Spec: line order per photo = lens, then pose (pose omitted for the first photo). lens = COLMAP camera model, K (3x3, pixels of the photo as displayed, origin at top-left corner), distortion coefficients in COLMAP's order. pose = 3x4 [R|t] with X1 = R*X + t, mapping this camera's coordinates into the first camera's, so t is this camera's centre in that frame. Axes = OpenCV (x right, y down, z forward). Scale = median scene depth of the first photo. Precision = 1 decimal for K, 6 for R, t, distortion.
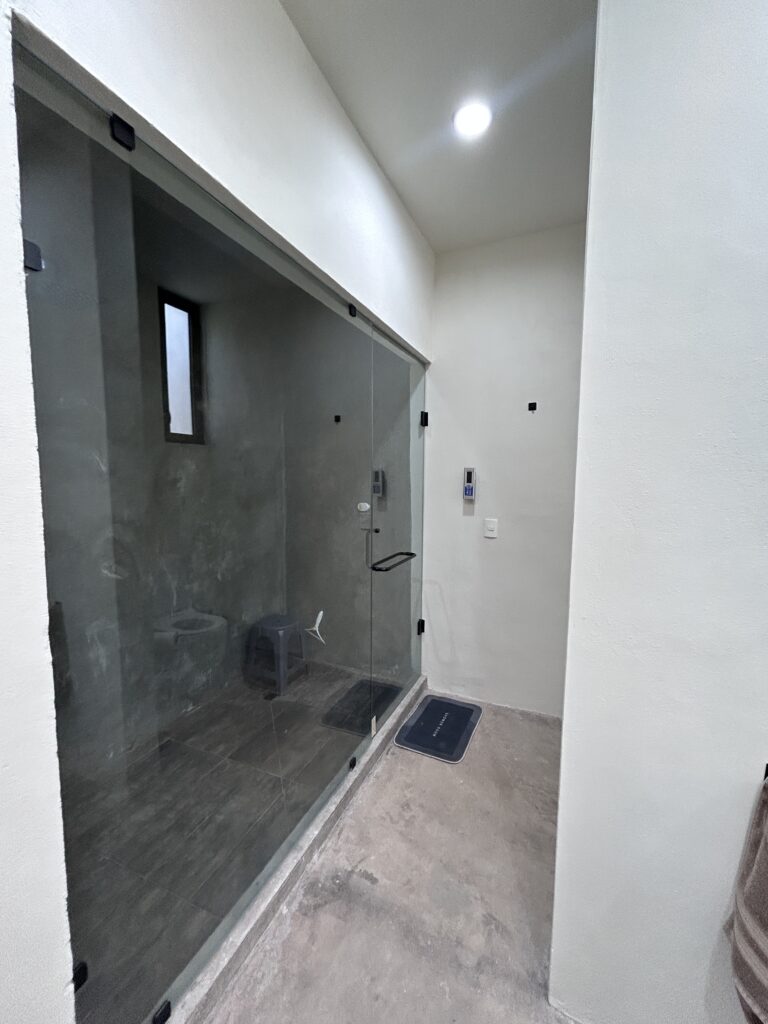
lens RADIAL K [[409.3, 0, 384.7], [0, 409.3, 512.8], [0, 0, 1]] dist [-0.000665, -0.000989]
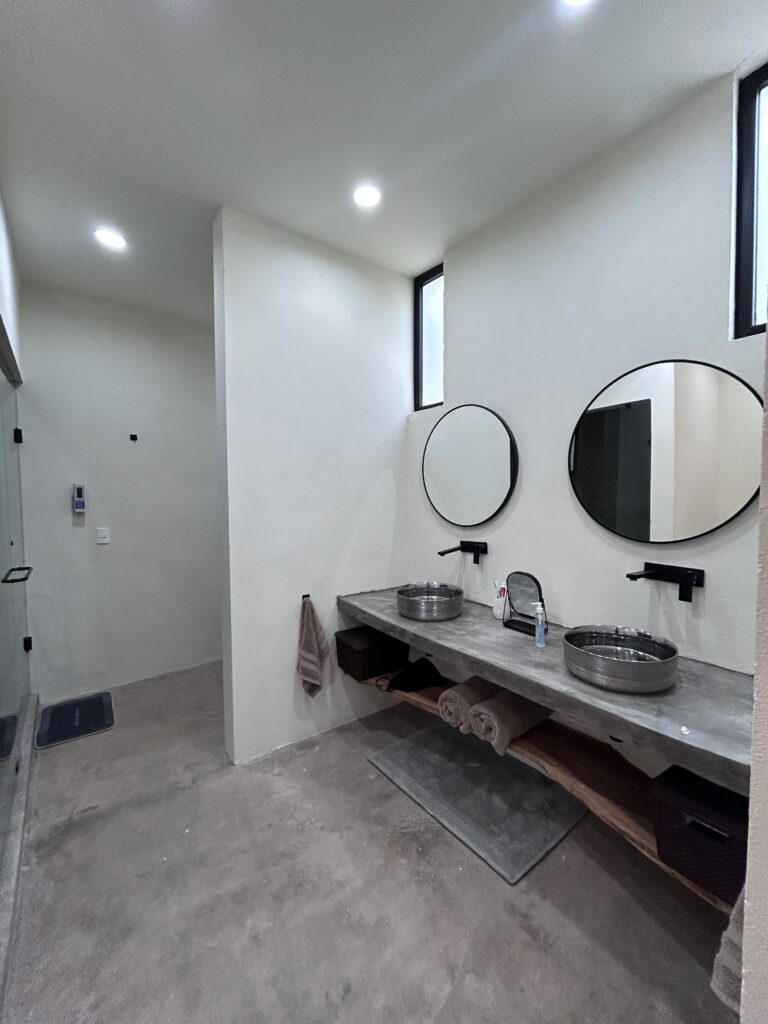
lens RADIAL K [[409.3, 0, 383.2], [0, 409.3, 510.8], [0, 0, 1]] dist [-0.000665, -0.000989]
pose [[0.467793, -0.044165, 0.882734, -0.402661], [0.094137, 0.995559, -0.000077, 0.042418], [-0.878810, 0.083134, 0.469873, -0.266757]]
